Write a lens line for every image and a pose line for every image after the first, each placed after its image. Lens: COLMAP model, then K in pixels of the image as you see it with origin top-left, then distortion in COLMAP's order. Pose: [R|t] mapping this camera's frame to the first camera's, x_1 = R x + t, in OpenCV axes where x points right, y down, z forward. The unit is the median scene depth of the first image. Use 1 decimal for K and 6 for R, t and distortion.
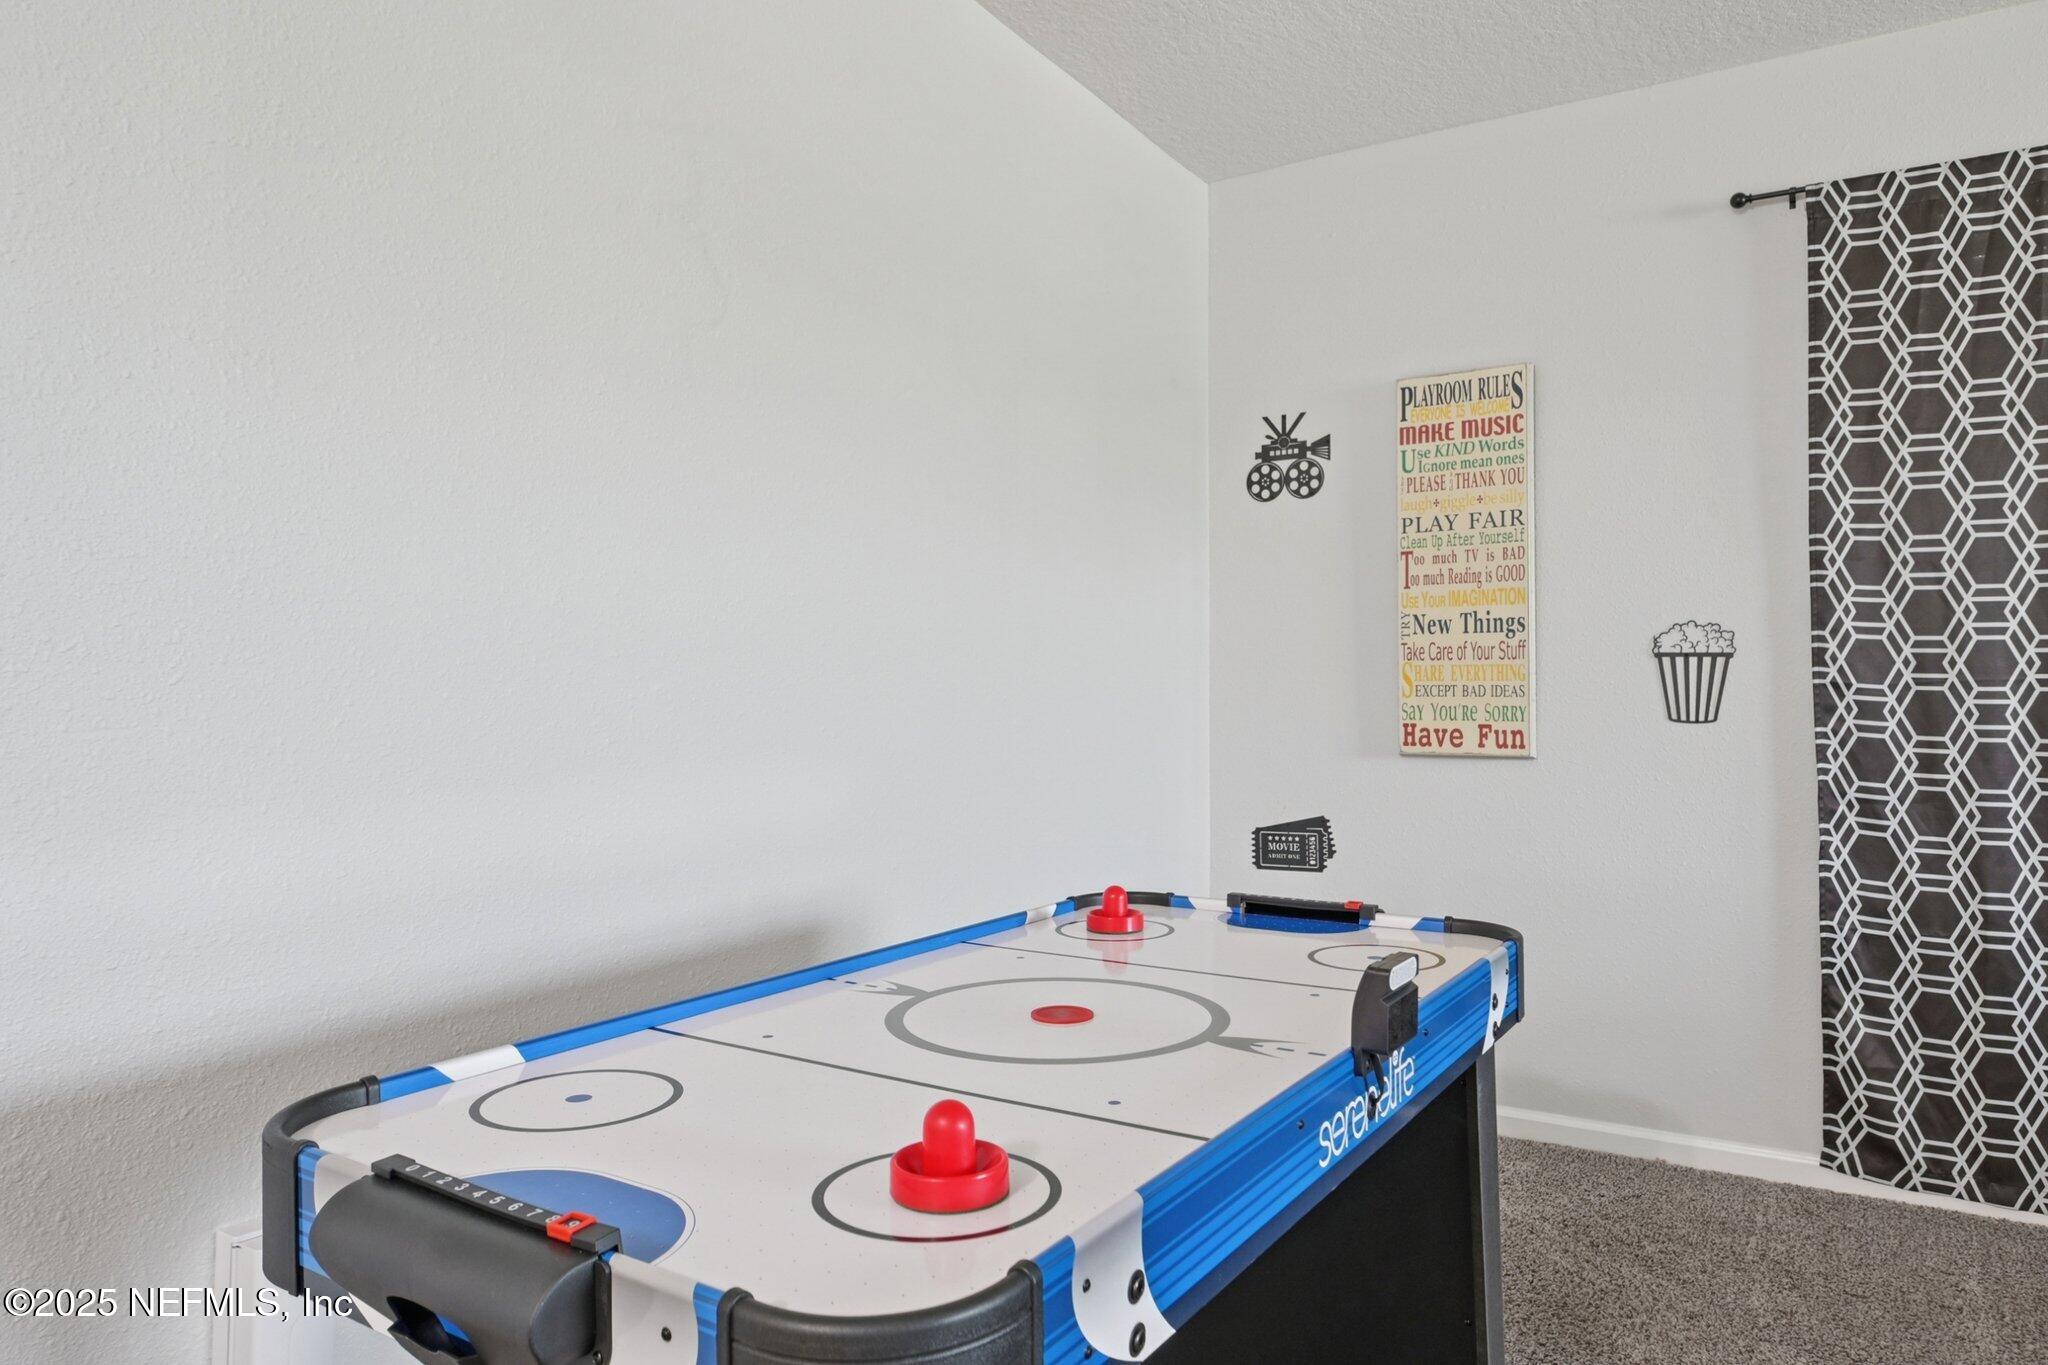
lens RADIAL K [[1288.9, 0, 1024.0], [0, 1288.9, 682.5], [0, 0, 1]] dist [-0.030887, 0.003670]
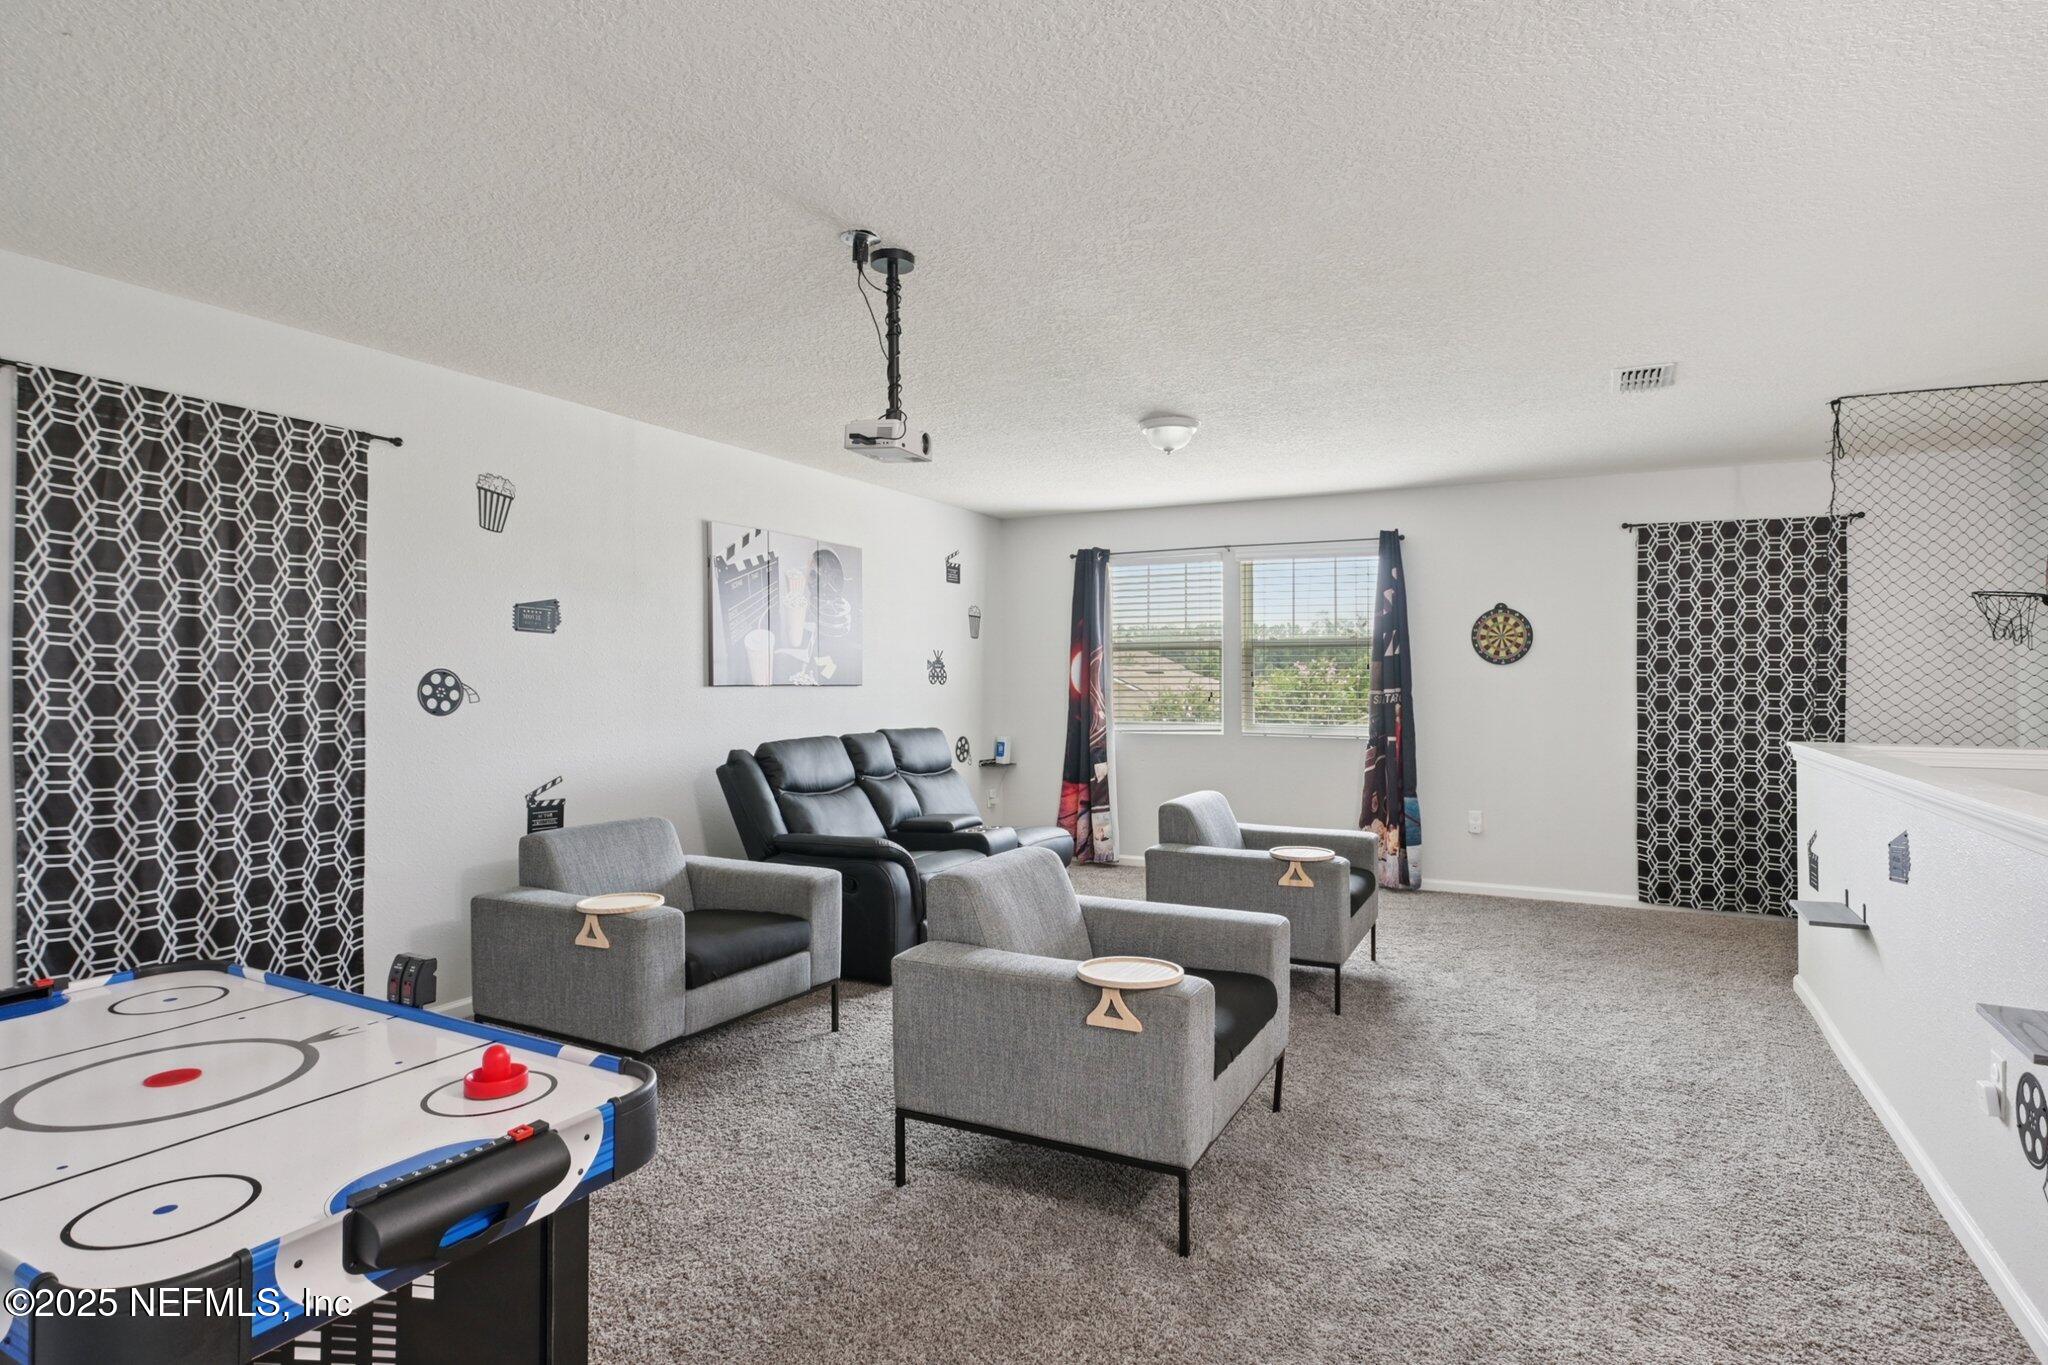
lens RADIAL K [[1090.4, 0, 1025.4], [0, 1090.4, 675.6], [0, 0, 1]] dist [-0.004251, -0.001222]
pose [[-0.083945, 0.007218, 0.996444, -0.552013], [-0.003250, 0.999966, -0.007518, -0.074763], [-0.996465, -0.003870, -0.083919, 0.089385]]
